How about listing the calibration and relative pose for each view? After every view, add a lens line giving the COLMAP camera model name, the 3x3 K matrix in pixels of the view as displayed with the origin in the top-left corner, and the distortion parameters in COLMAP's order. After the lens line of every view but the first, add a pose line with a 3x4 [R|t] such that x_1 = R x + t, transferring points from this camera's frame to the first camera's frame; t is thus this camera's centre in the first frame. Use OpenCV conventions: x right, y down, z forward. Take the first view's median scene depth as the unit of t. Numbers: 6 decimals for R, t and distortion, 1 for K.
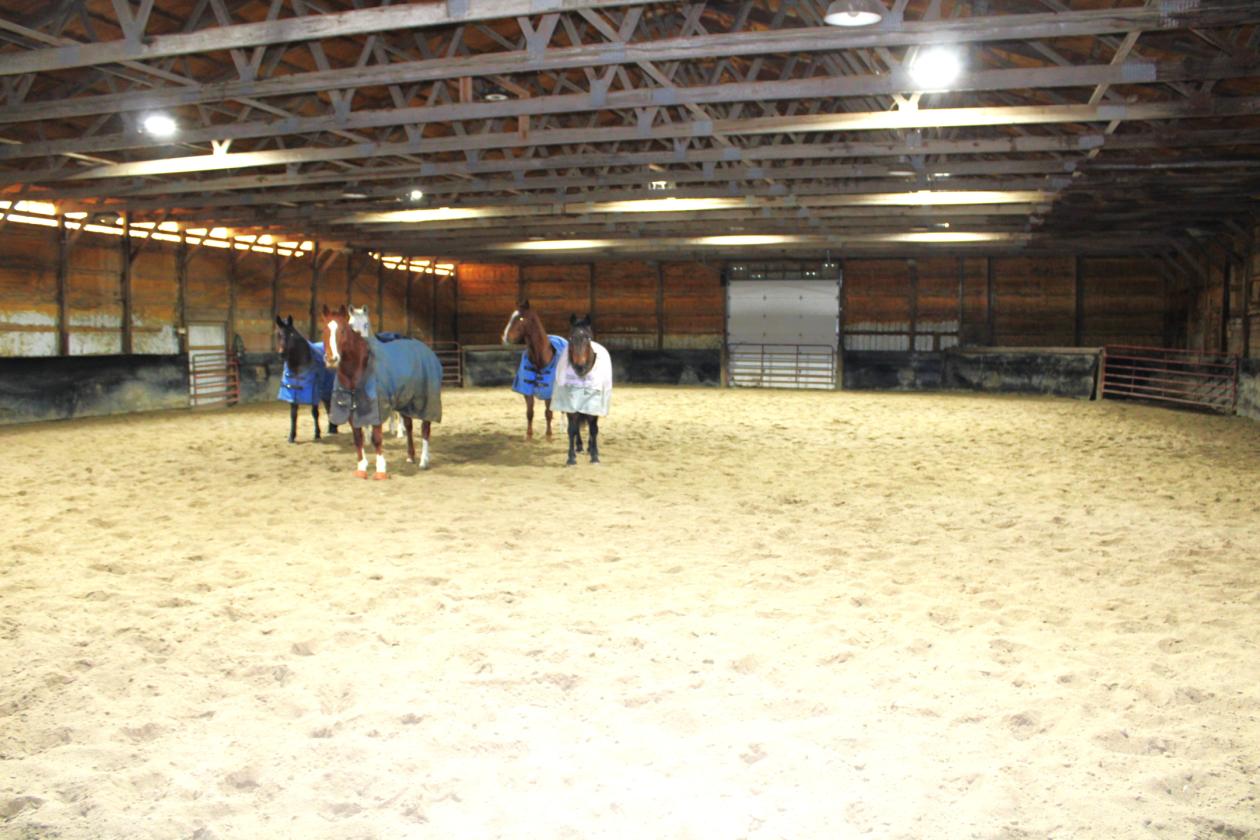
lens RADIAL K [[1146.2, 0, 630.0], [0, 1146.2, 420.0], [0, 0, 1]] dist [-0.019622, 0.004990]
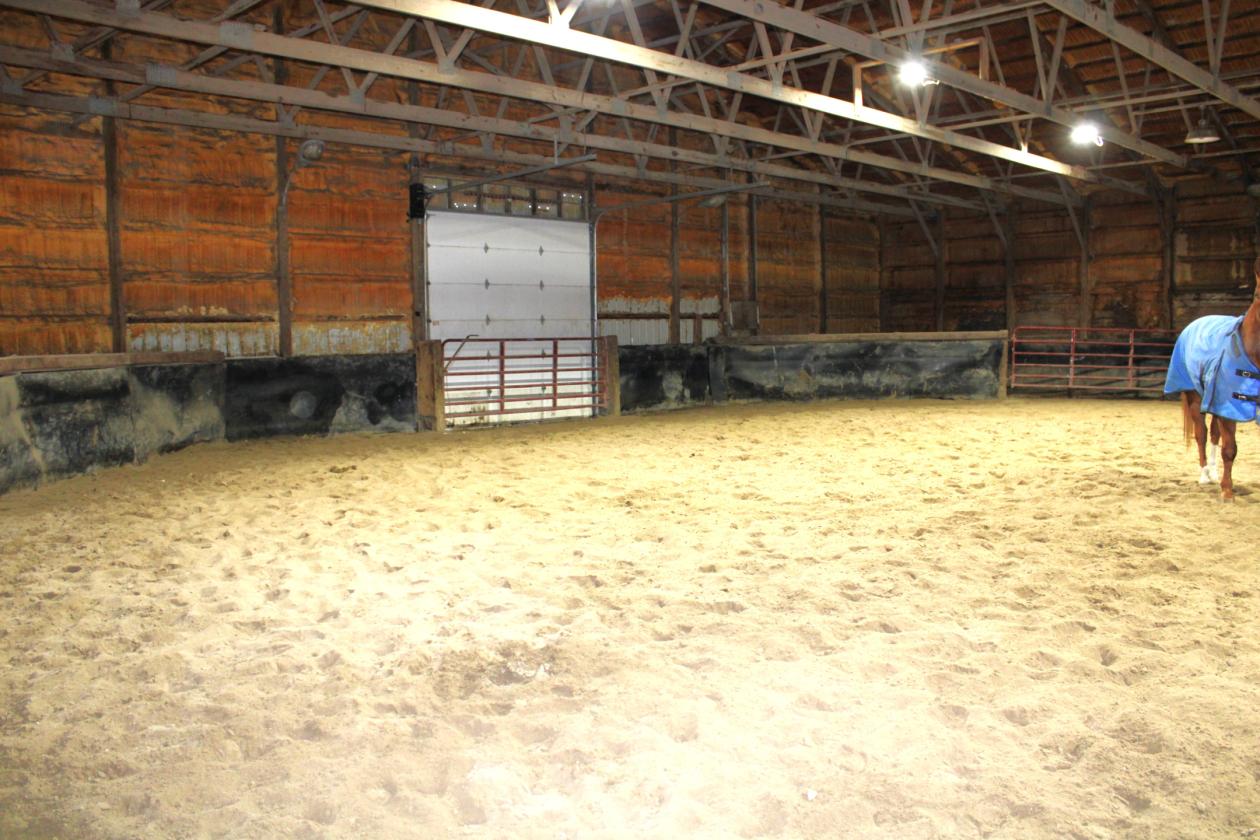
lens RADIAL K [[1146.2, 0, 630.0], [0, 1146.2, 420.0], [0, 0, 1]] dist [-0.019622, 0.004990]
pose [[0.388116, -0.083514, 0.917819, -0.336410], [0.082874, 0.995014, 0.055493, -0.054925], [-0.917877, 0.054526, 0.393102, 0.762219]]
